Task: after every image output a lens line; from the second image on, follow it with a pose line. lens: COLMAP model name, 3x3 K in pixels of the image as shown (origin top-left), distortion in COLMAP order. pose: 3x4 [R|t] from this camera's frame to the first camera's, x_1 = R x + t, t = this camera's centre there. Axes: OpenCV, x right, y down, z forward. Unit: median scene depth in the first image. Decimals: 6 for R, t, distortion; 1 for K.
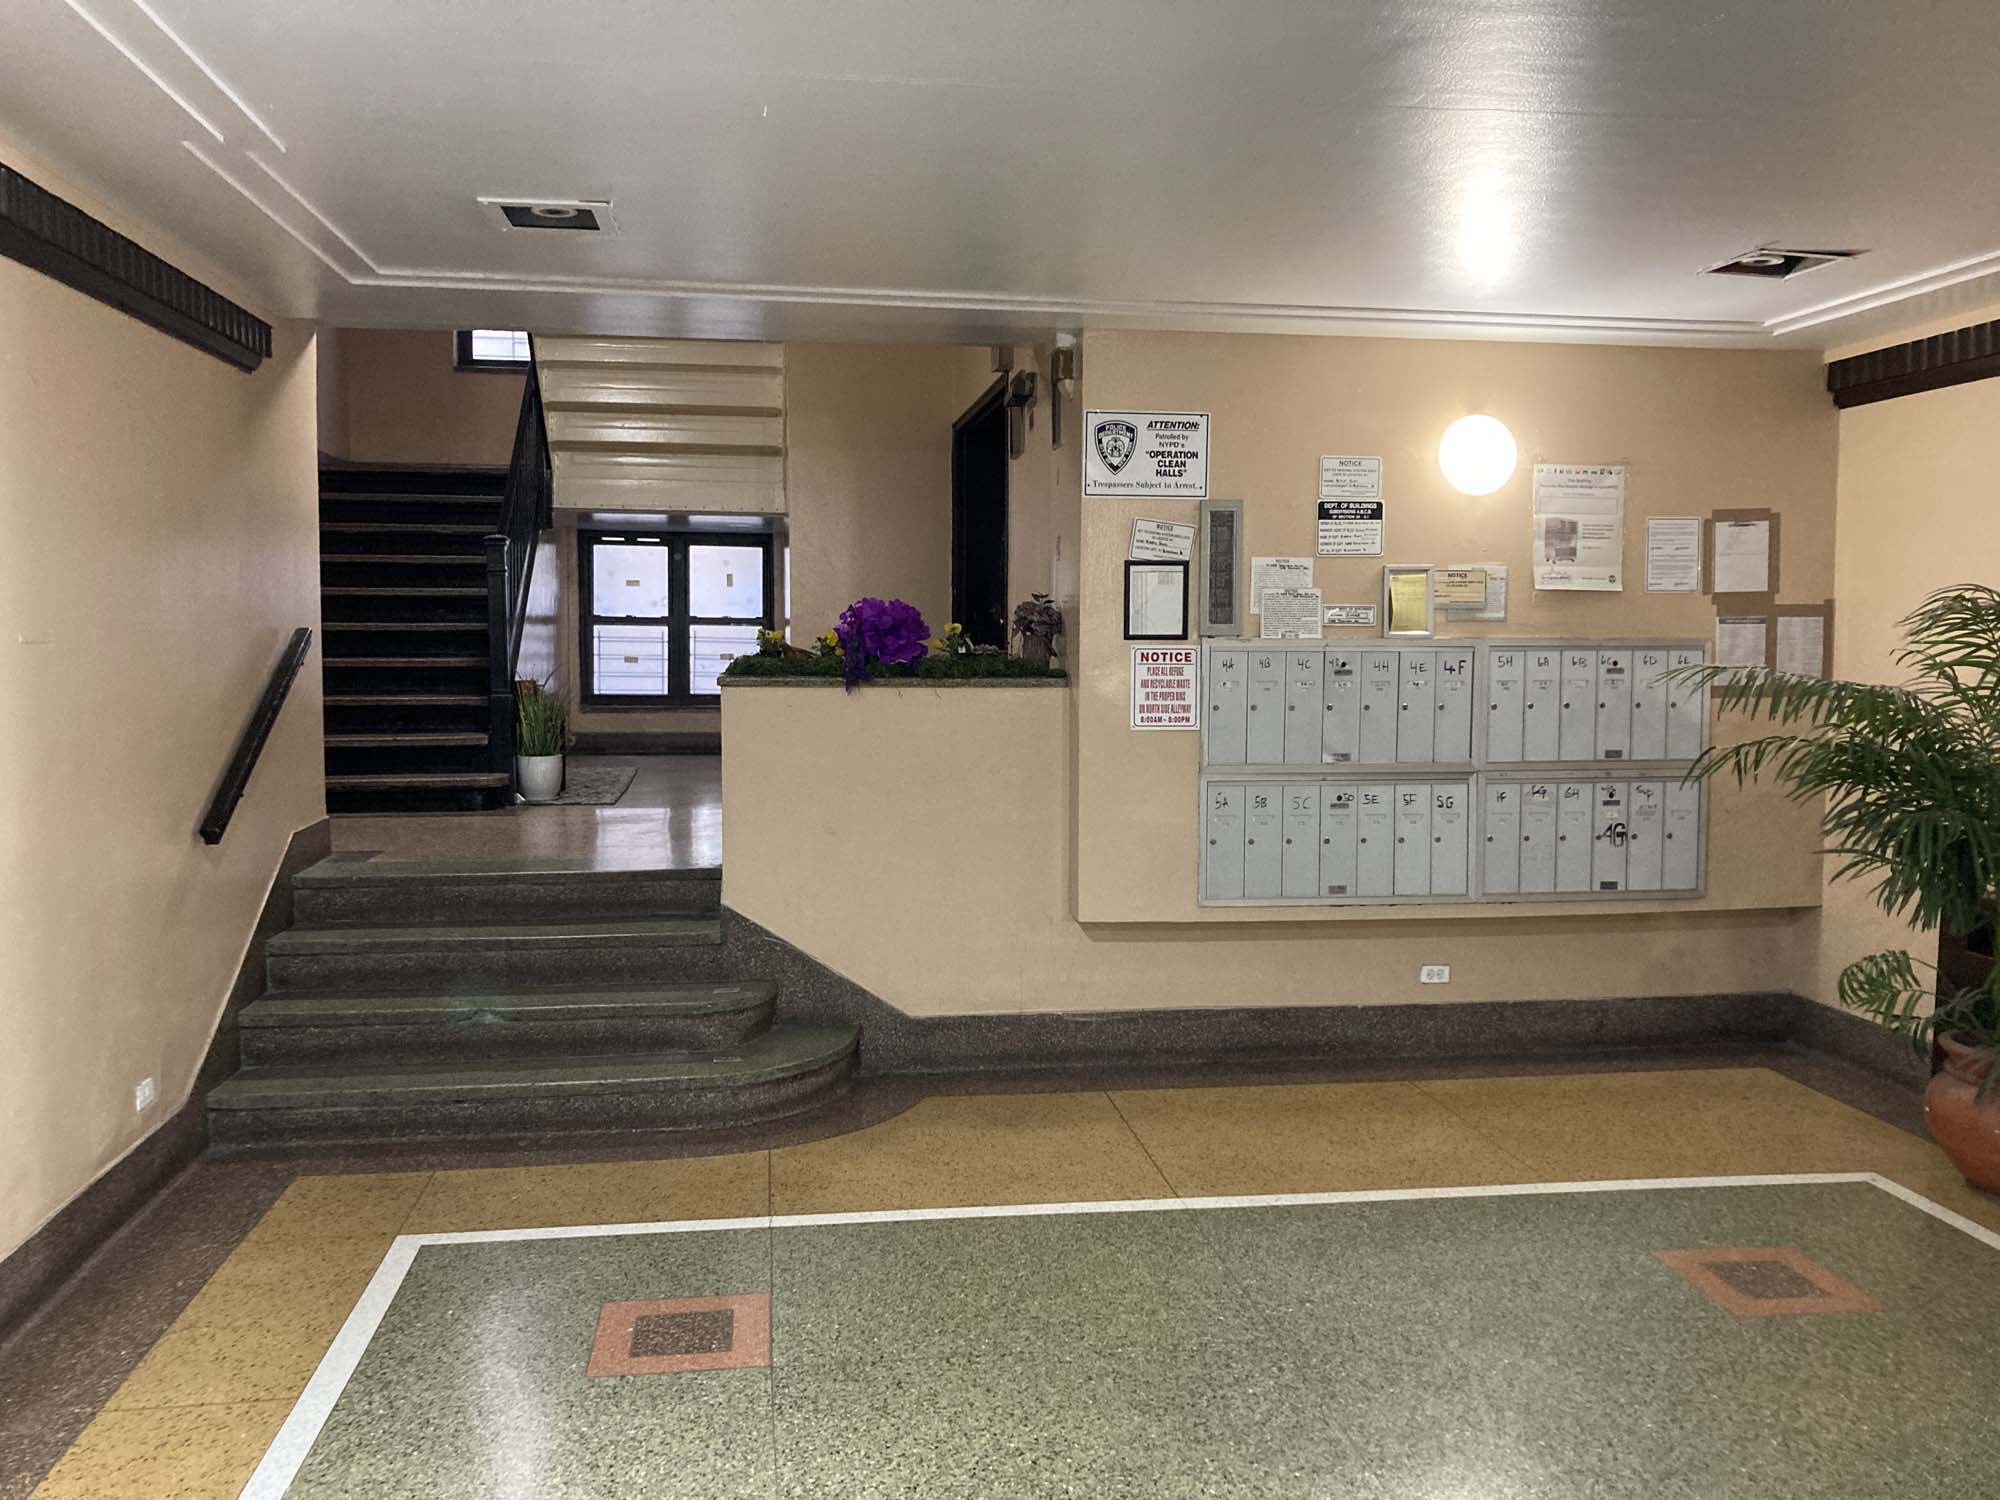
lens RADIAL K [[1661.8, 0, 988.5], [0, 1661.8, 749.3], [0, 0, 1]] dist [0.089034, -0.009816]
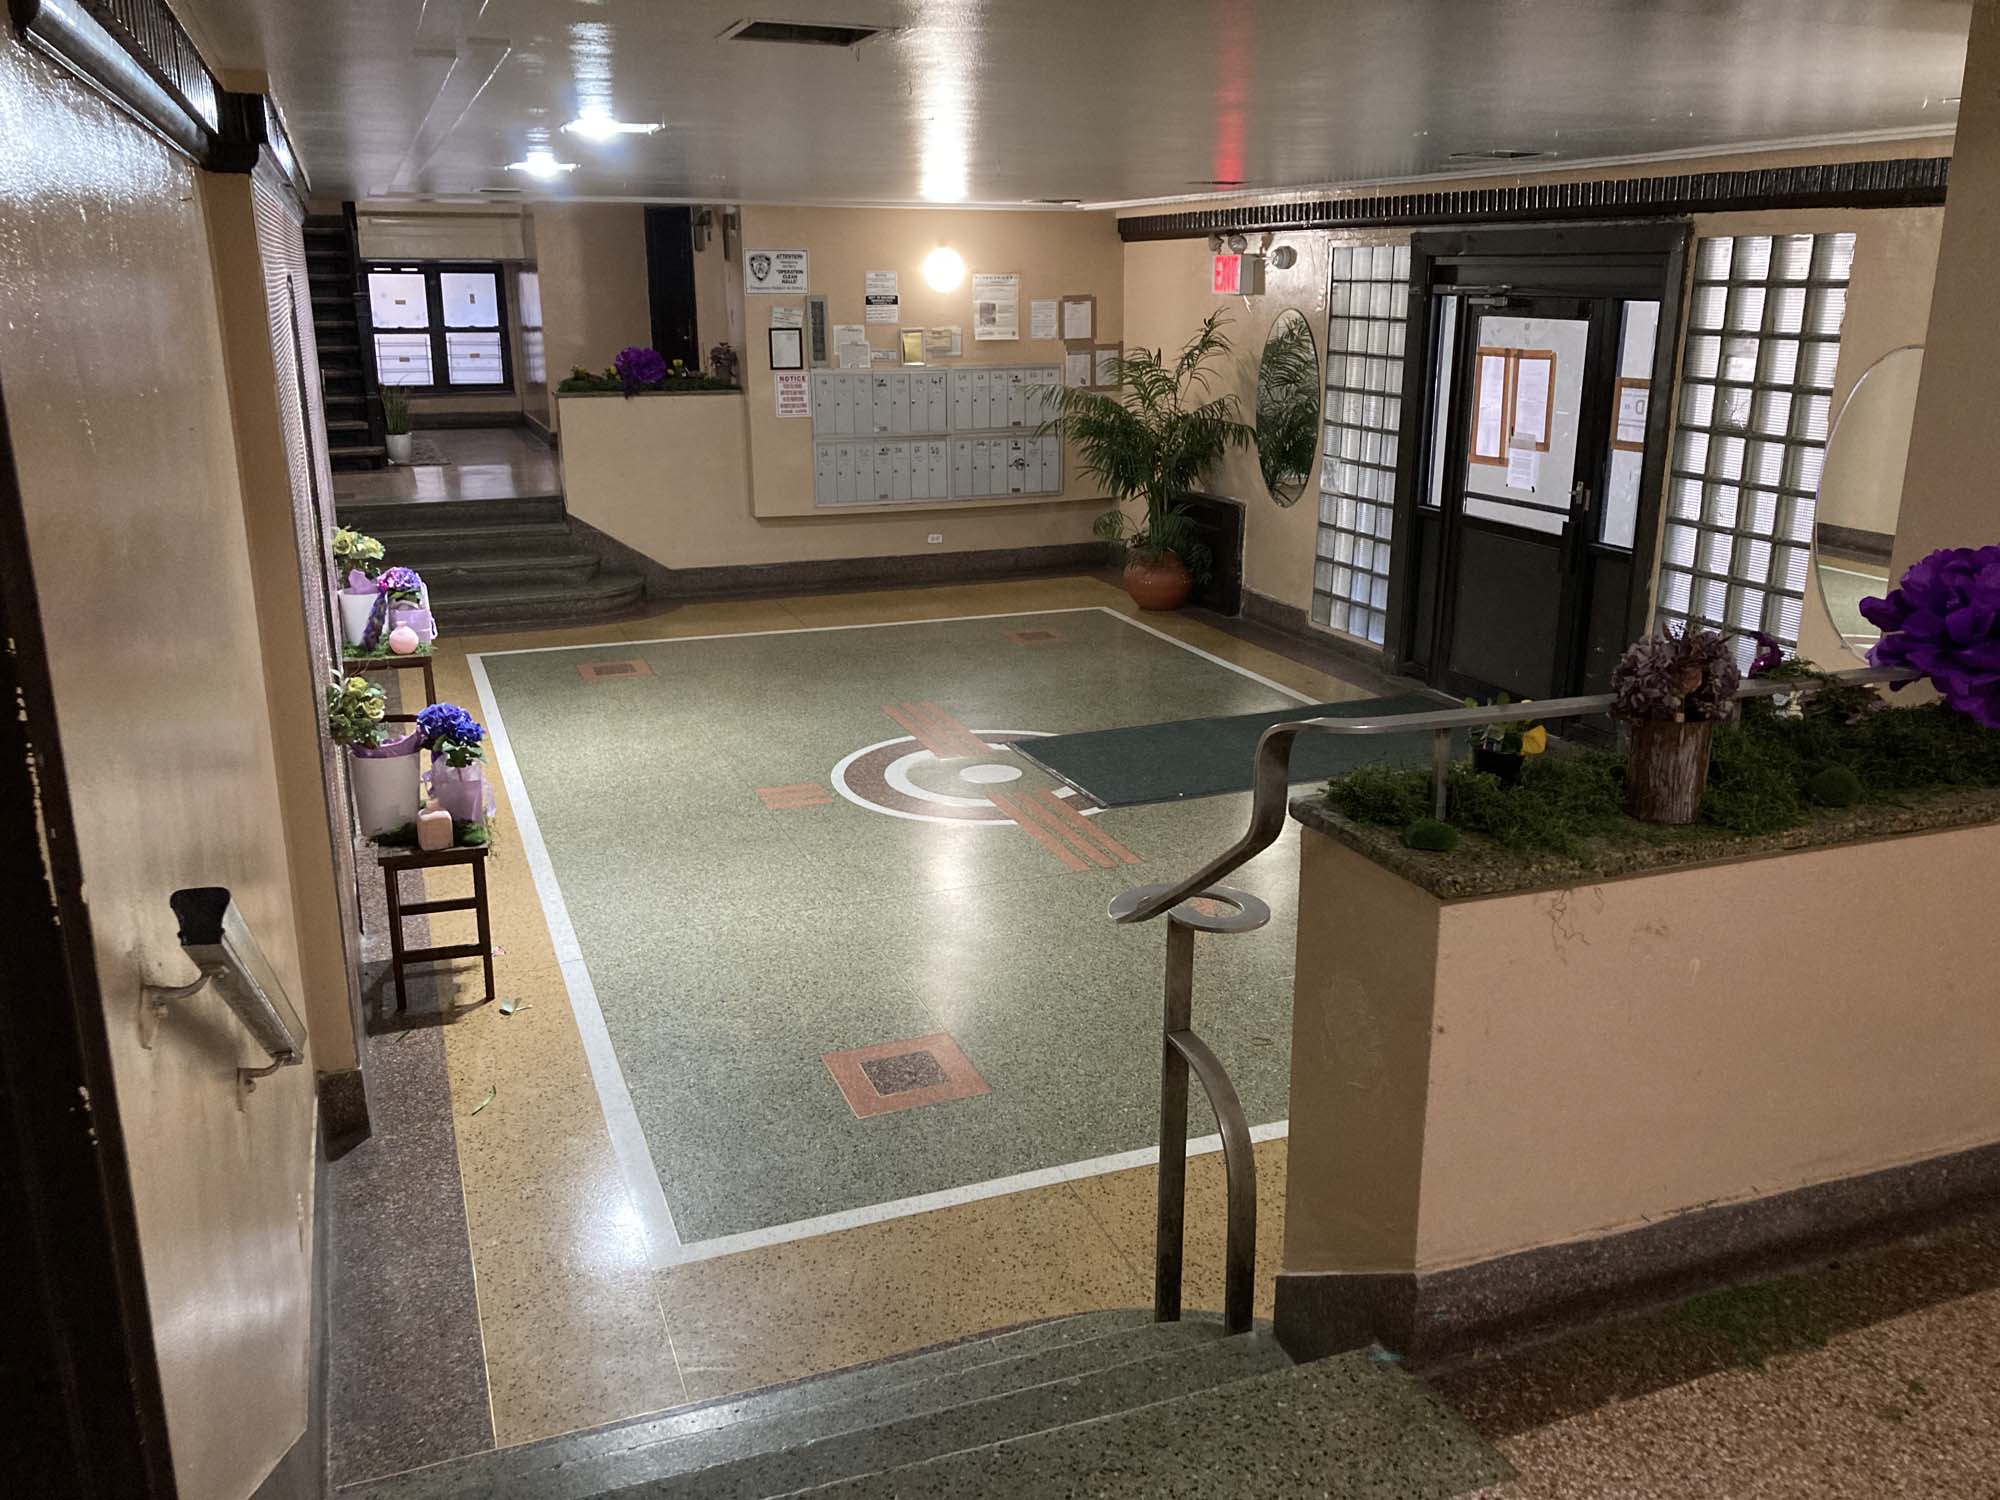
lens RADIAL K [[1661.8, 0, 995.2], [0, 1661.8, 745.9], [0, 0, 1]] dist [0.089034, -0.009816]
pose [[0.975713, -0.065499, 0.209033, -0.097374], [0.022419, 0.979098, 0.202151, -0.023736], [-0.217905, -0.192555, 0.956786, -0.992852]]
